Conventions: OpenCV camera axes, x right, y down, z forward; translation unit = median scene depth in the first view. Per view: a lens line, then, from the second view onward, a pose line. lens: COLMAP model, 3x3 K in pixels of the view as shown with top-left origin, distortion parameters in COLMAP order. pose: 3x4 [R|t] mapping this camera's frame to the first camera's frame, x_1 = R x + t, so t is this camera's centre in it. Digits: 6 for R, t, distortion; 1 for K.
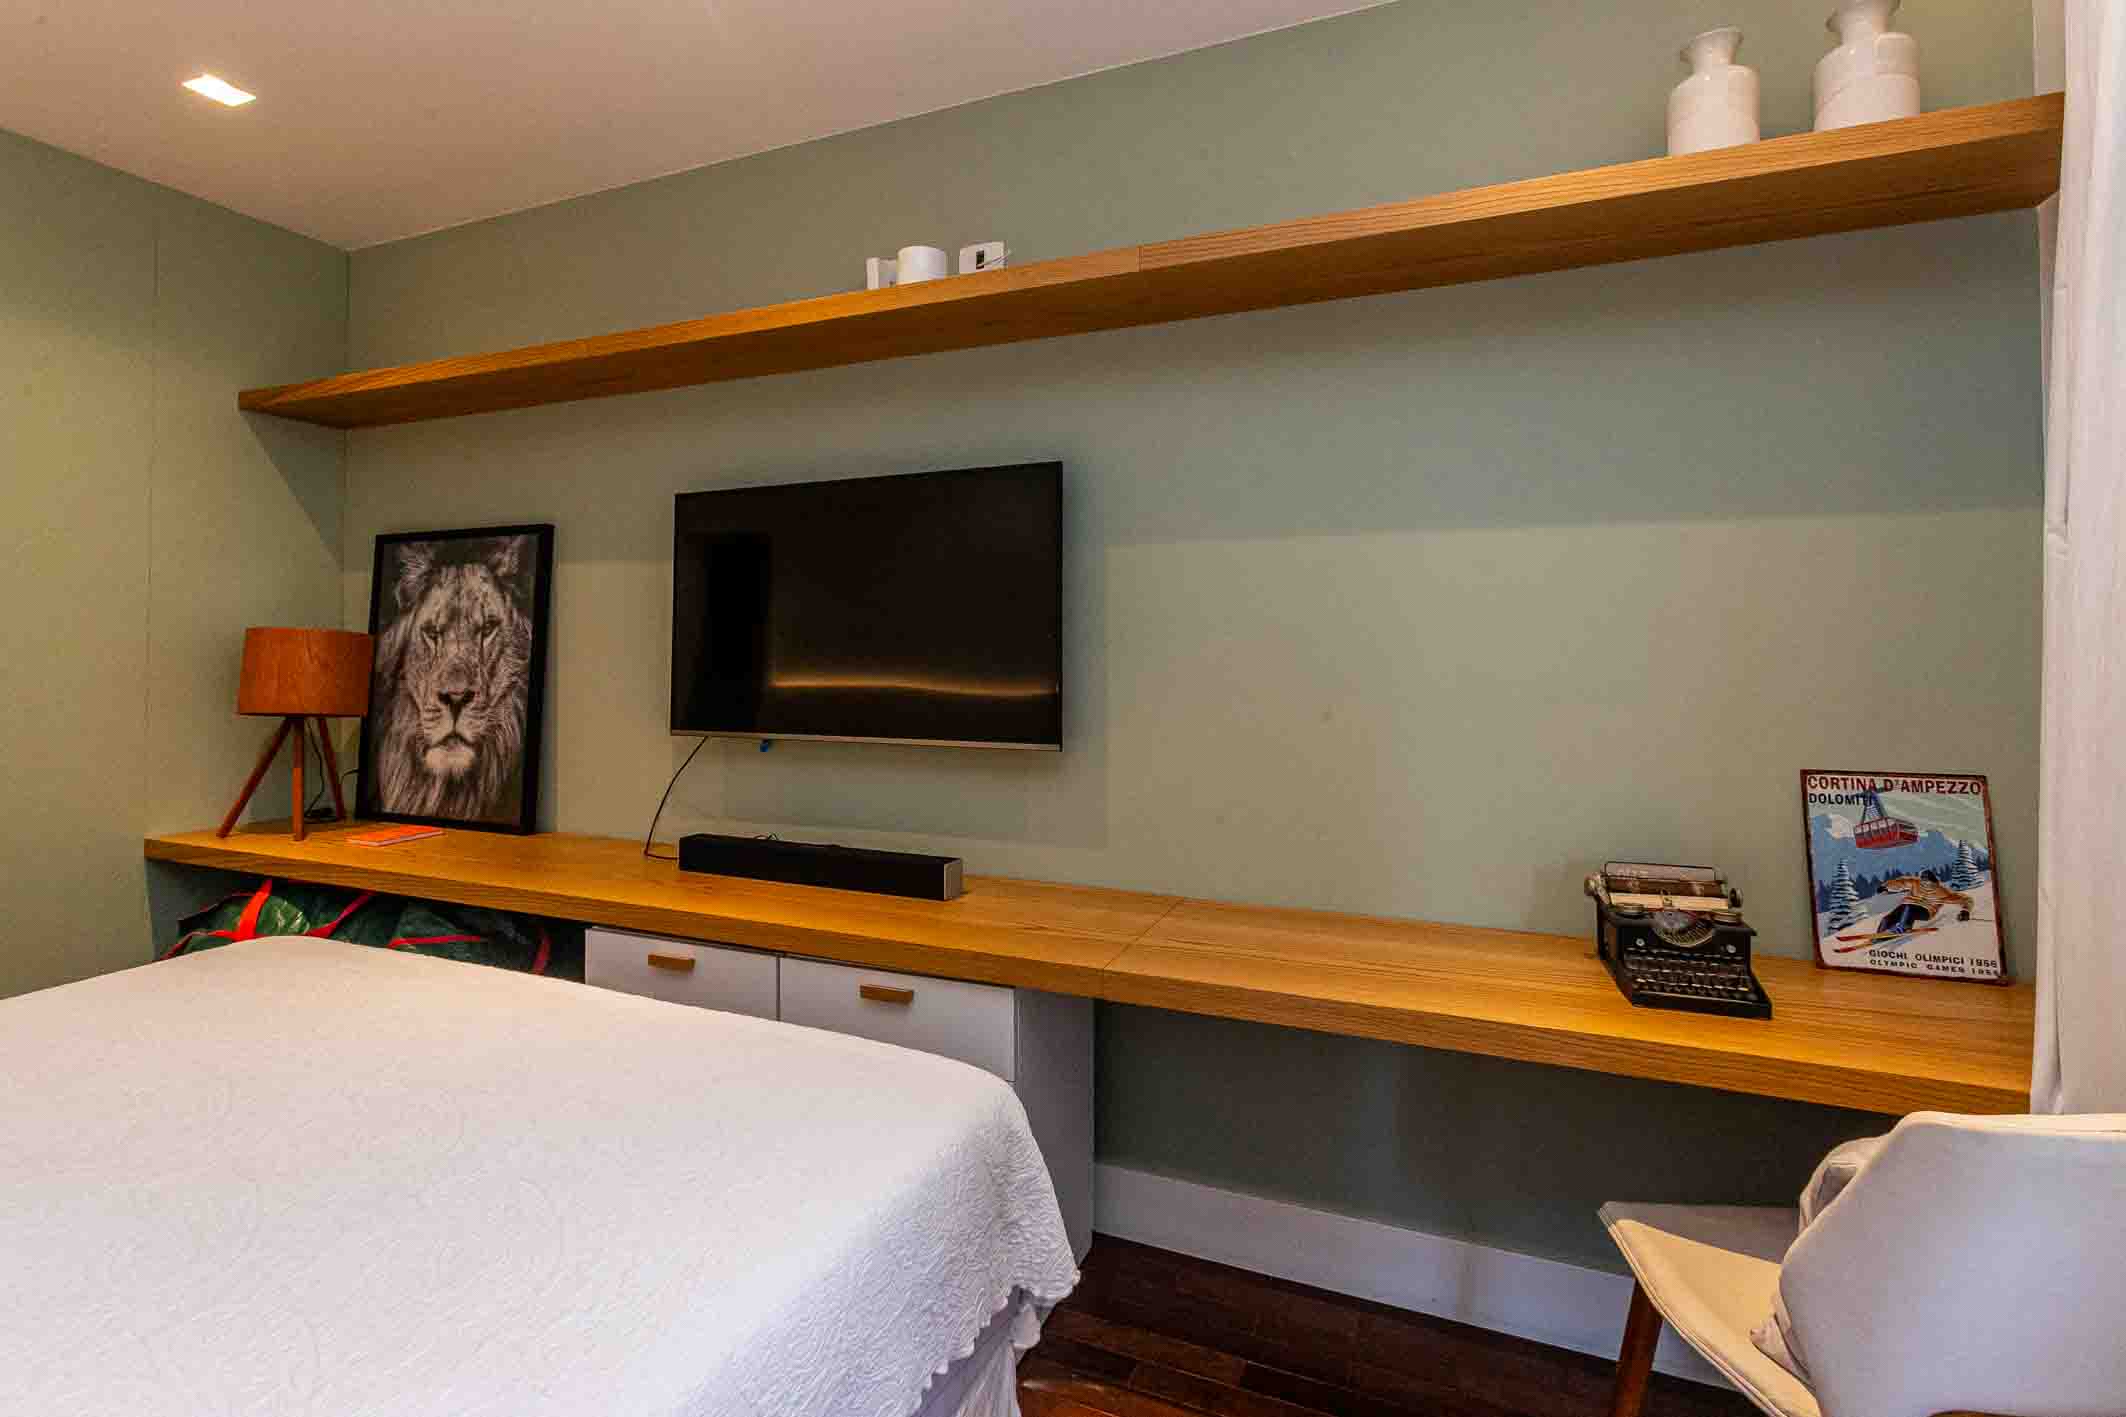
lens RADIAL K [[977.7, 0, 1065.9], [0, 977.7, 628.0], [0, 0, 1]] dist [0.001494, 0.000891]
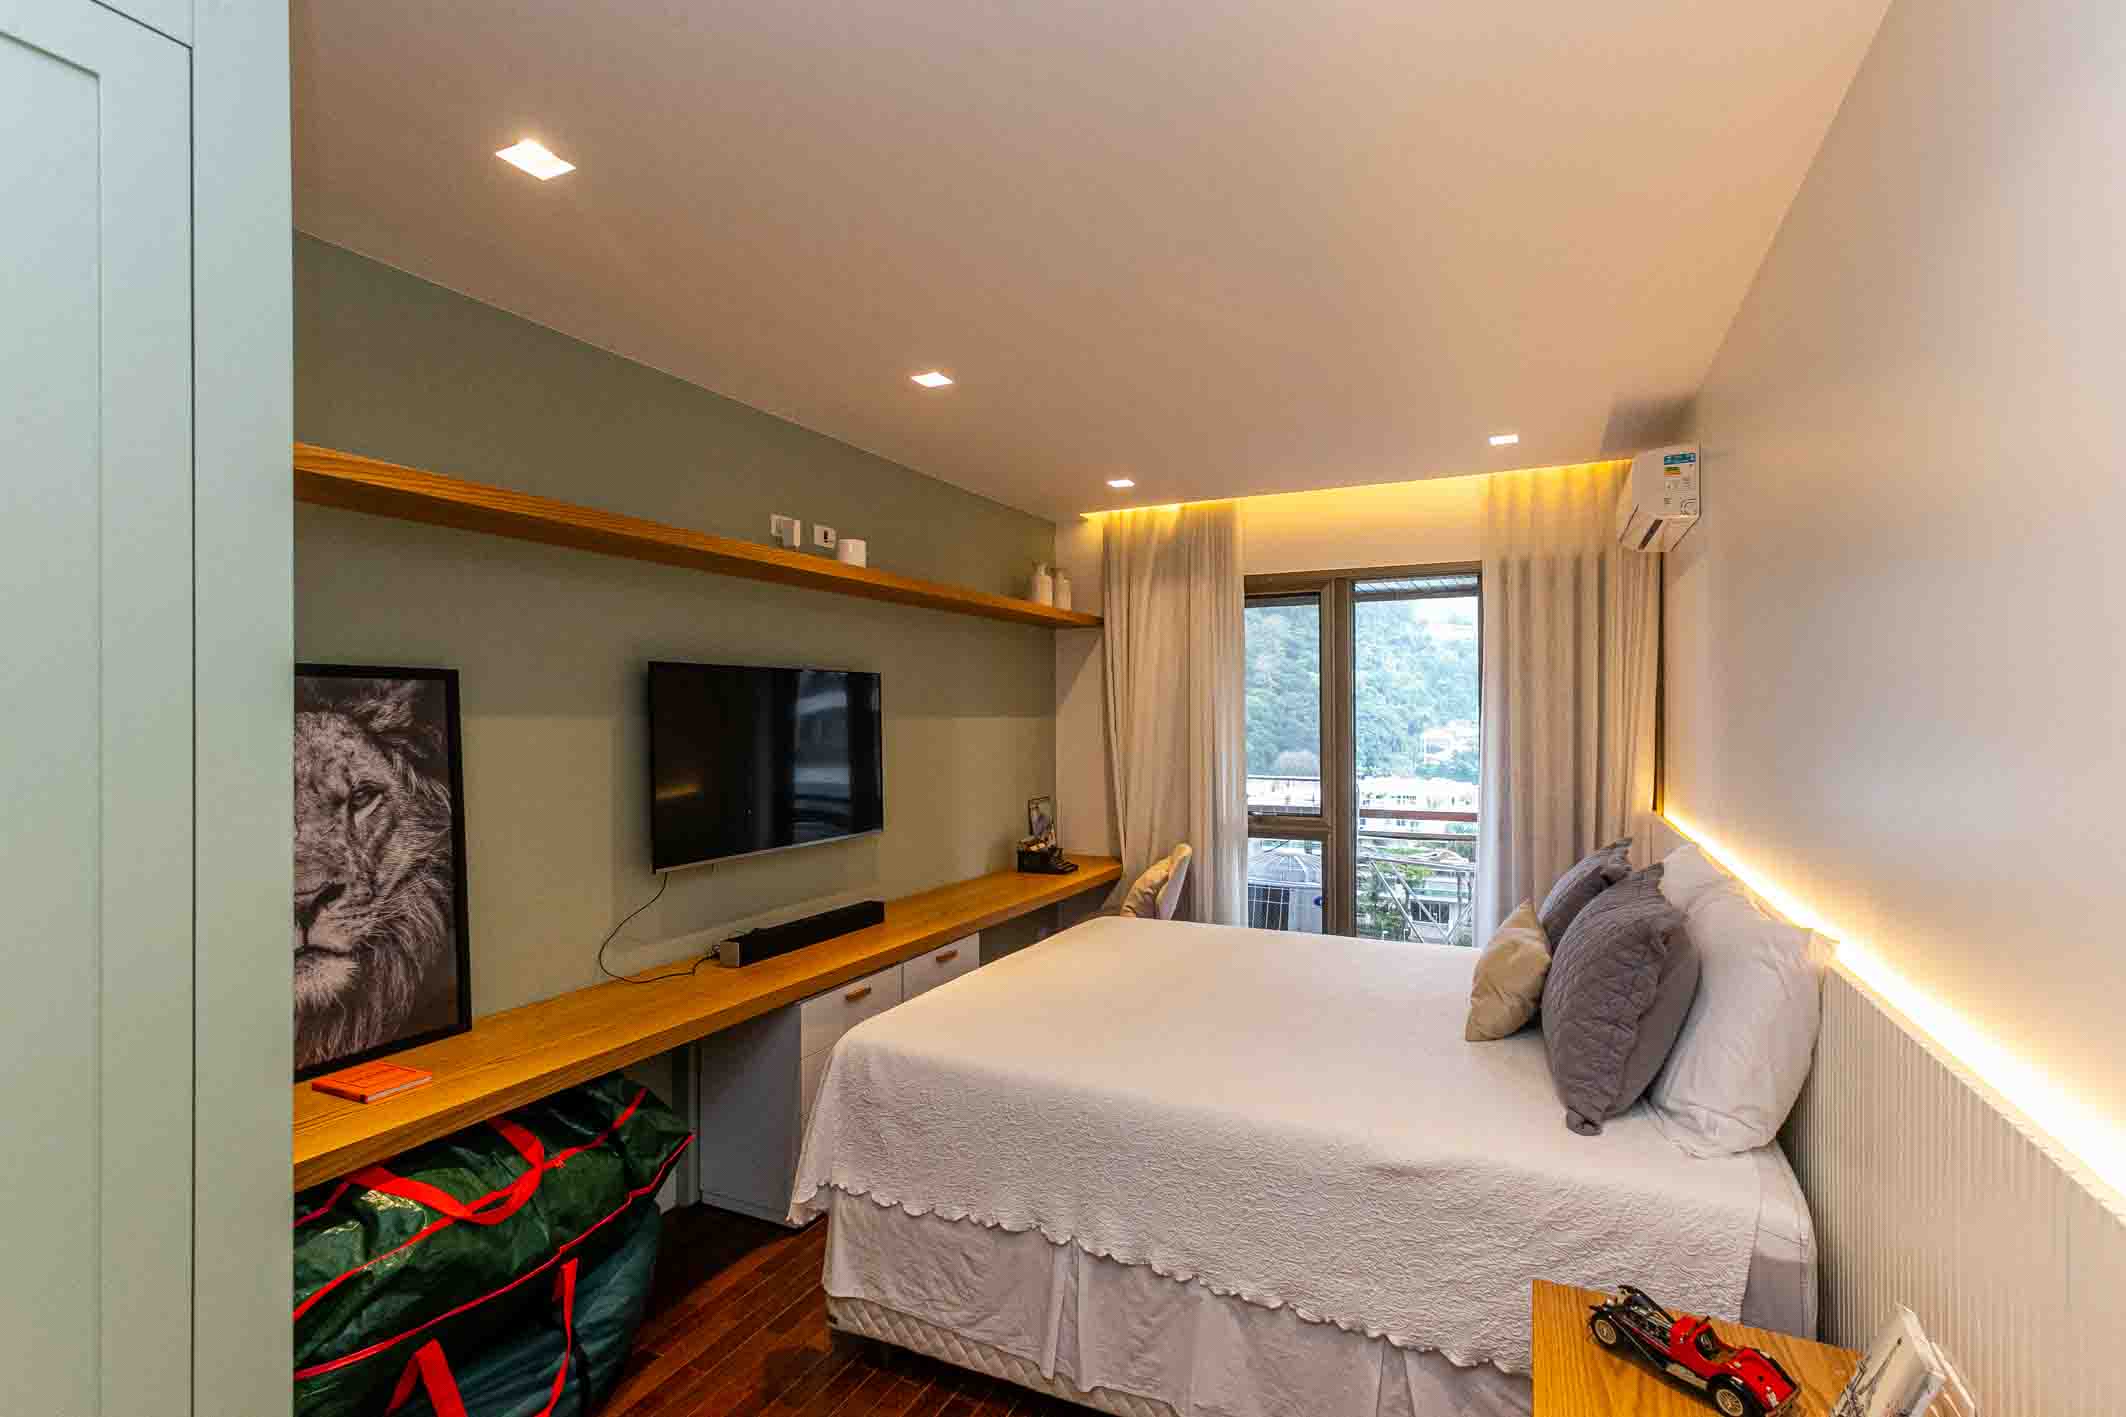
lens RADIAL K [[974.2, 0, 1070.6], [0, 974.2, 705.5], [0, 0, 1]] dist [0.000679, 0.001550]
pose [[0.054332, 0.009100, 0.998481, -1.336808], [-0.014349, 0.999862, -0.008332, -0.074593], [-0.998420, -0.013874, 0.054455, 0.406053]]
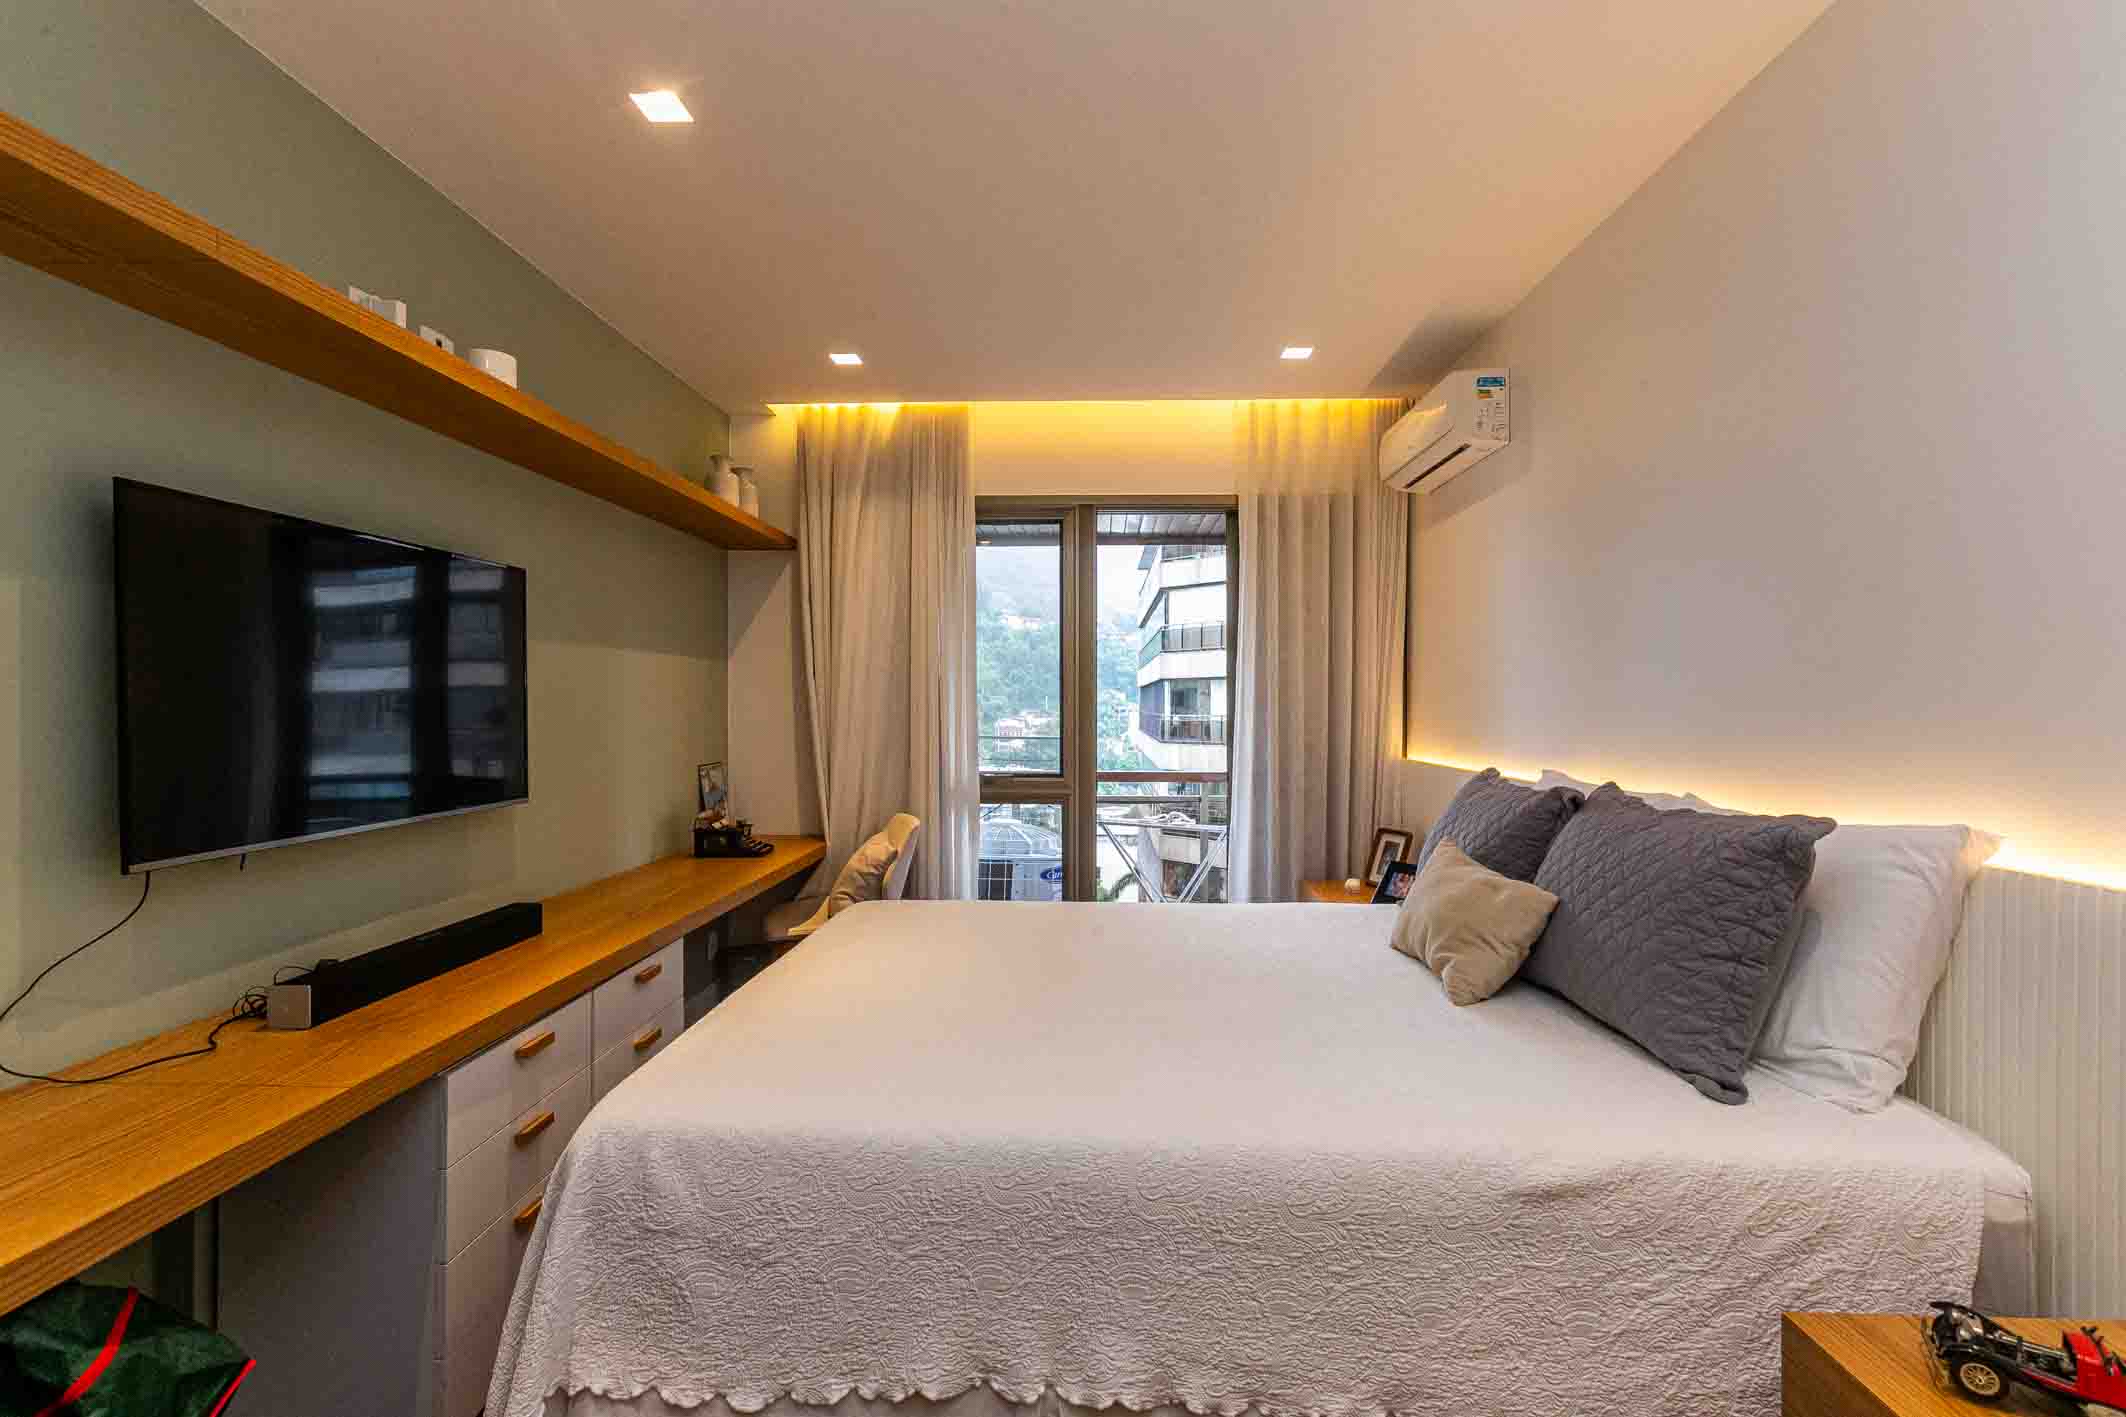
lens RADIAL K [[999.3, 0, 1055.2], [0, 999.3, 699.8], [0, 0, 1]] dist [0.008970, 0.000207]
pose [[-0.352753, 0.003592, 0.935709, -1.054440], [-0.021036, 0.999709, -0.011768, -0.001999], [-0.935480, -0.023834, -0.352575, 0.606883]]
